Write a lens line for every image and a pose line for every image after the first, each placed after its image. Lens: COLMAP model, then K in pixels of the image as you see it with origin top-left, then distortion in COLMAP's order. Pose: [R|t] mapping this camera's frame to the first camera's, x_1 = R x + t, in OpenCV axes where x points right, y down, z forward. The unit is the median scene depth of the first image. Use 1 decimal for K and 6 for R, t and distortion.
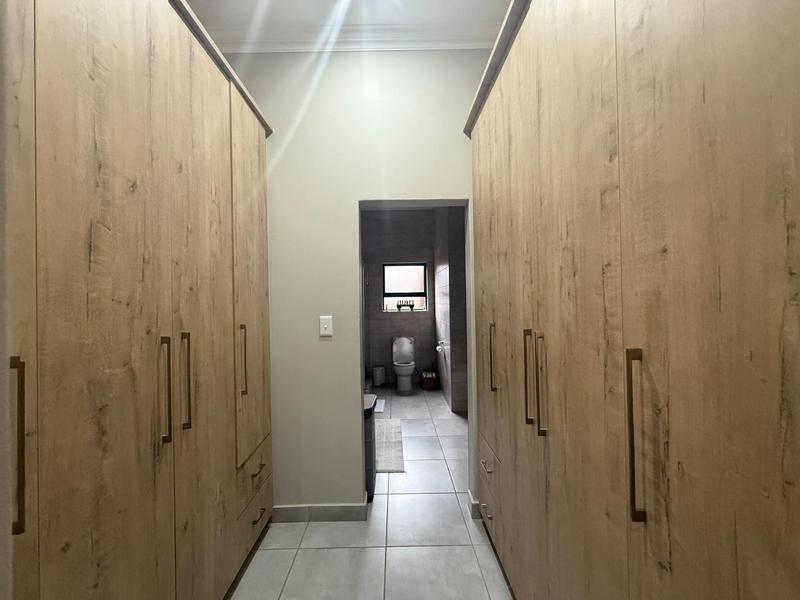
lens RADIAL K [[320.6, 0, 396.5], [0, 320.6, 298.7], [0, 0, 1]] dist [-0.003489, 0.000362]
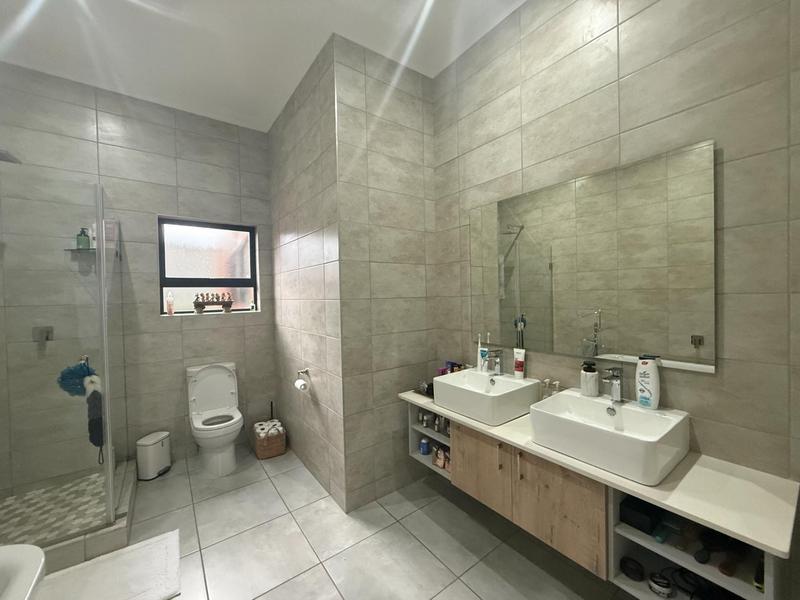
lens RADIAL K [[320.6, 0, 405.0], [0, 320.6, 299.4], [0, 0, 1]] dist [-0.003489, 0.000362]
pose [[0.801439, -0.008606, 0.598014, -0.036205], [-0.000990, 0.999876, 0.015717, 0.006793], [-0.598075, -0.013188, 0.801331, 0.401263]]
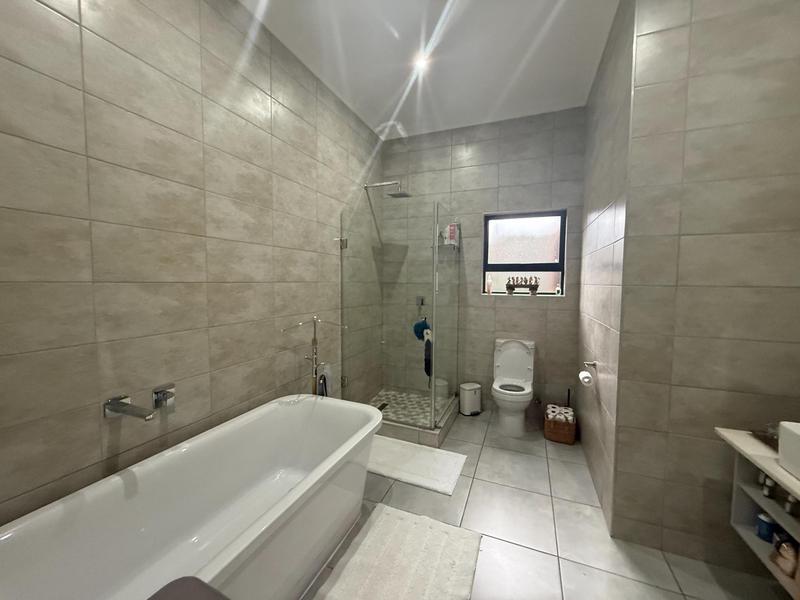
lens RADIAL K [[320.6, 0, 392.1], [0, 320.6, 299.7], [0, 0, 1]] dist [-0.003489, 0.000362]
pose [[0.919860, 0.046680, -0.389460, 0.039949], [-0.019810, 0.997155, 0.072728, 0.008689], [0.391747, -0.059185, 0.918167, 0.375929]]
